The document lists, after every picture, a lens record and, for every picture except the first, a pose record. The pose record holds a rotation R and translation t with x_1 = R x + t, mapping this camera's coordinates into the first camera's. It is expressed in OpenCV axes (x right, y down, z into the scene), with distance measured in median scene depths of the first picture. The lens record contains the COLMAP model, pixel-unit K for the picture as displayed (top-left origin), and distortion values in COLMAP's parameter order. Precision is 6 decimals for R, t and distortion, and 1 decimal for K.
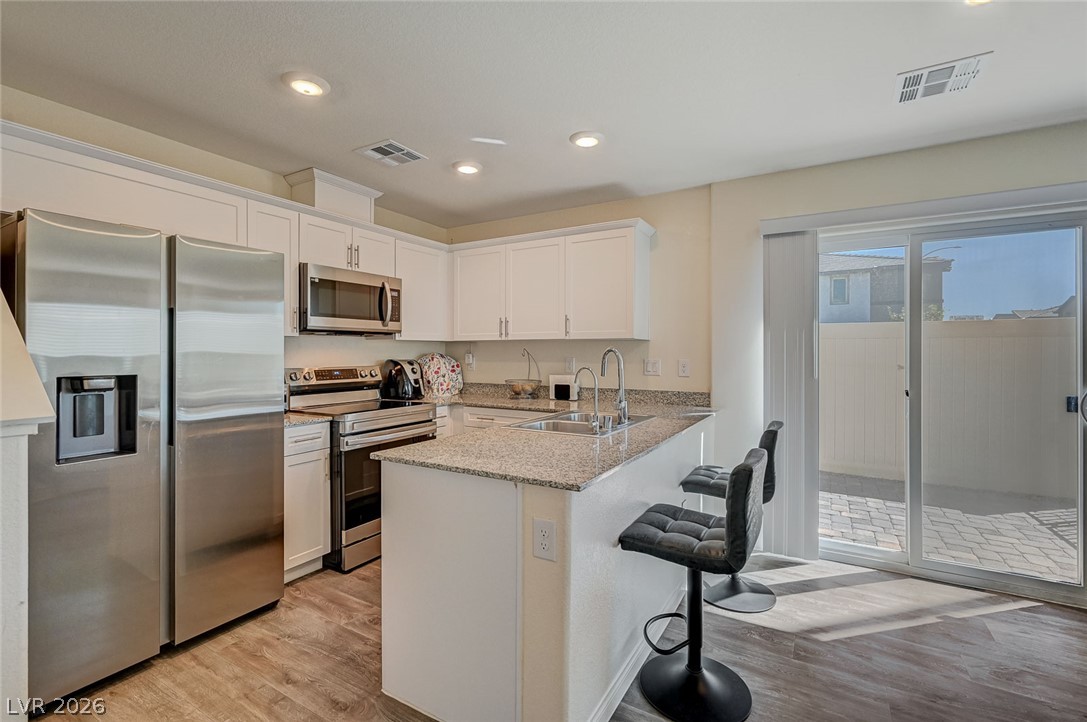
lens RADIAL K [[480.5, 0, 545.5], [0, 480.5, 349.4], [0, 0, 1]] dist [0.000193, 0.000091]
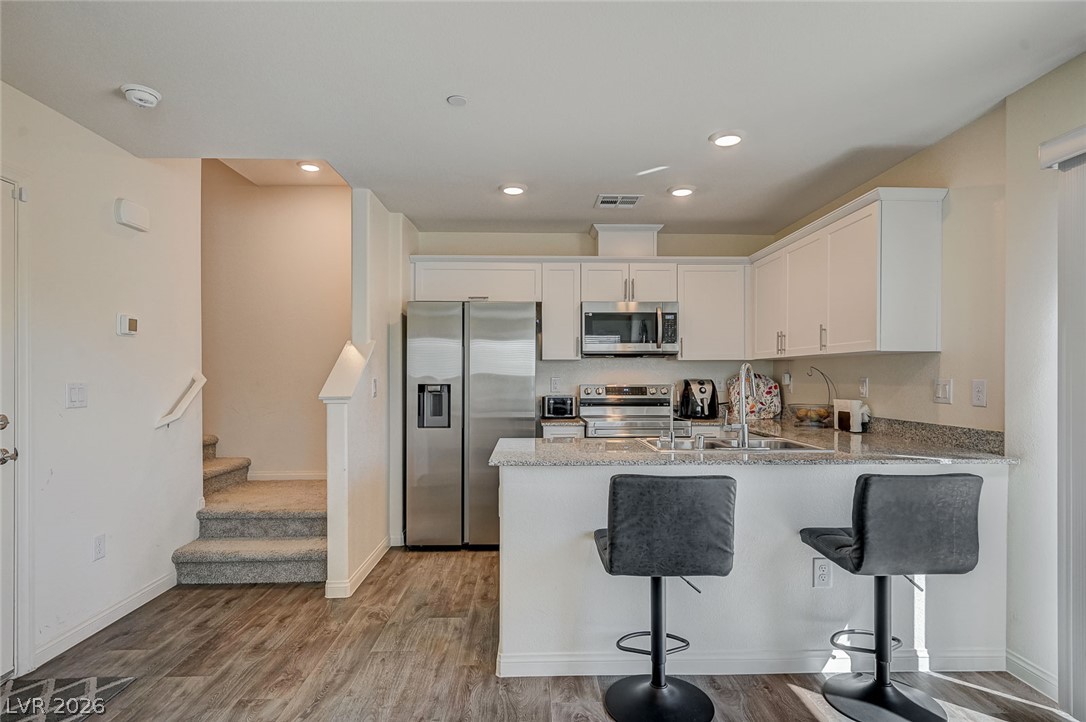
lens RADIAL K [[574.6, 0, 545.6], [0, 574.6, 374.0], [0, 0, 1]] dist [-0.002890, -0.000841]
pose [[0.529716, -0.003636, -0.848167, 0.623032], [0.005534, 0.999984, -0.000831, 0.010207], [0.848157, -0.004254, 0.529728, 0.090778]]
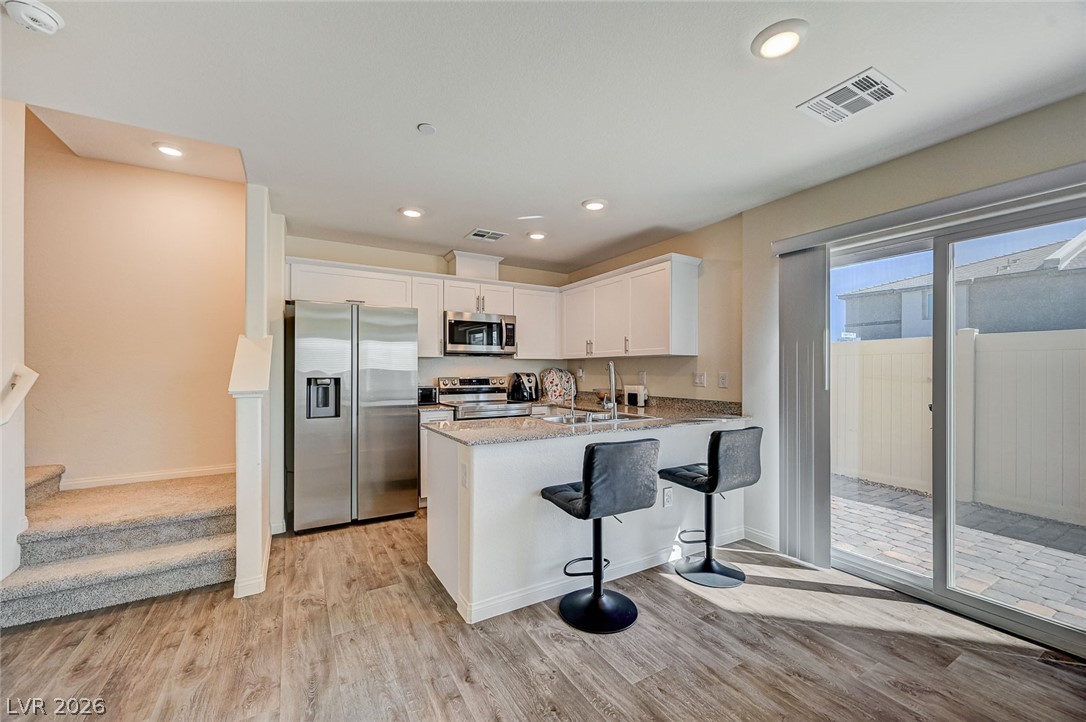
lens RADIAL K [[429.6, 0, 544.8], [0, 429.6, 366.4], [0, 0, 1]] dist [-0.001272, 0.000418]
pose [[0.873614, -0.005964, -0.486583, 0.403463], [0.004011, 0.999979, -0.005054, 0.010075], [0.486603, 0.002464, 0.873620, -0.073286]]
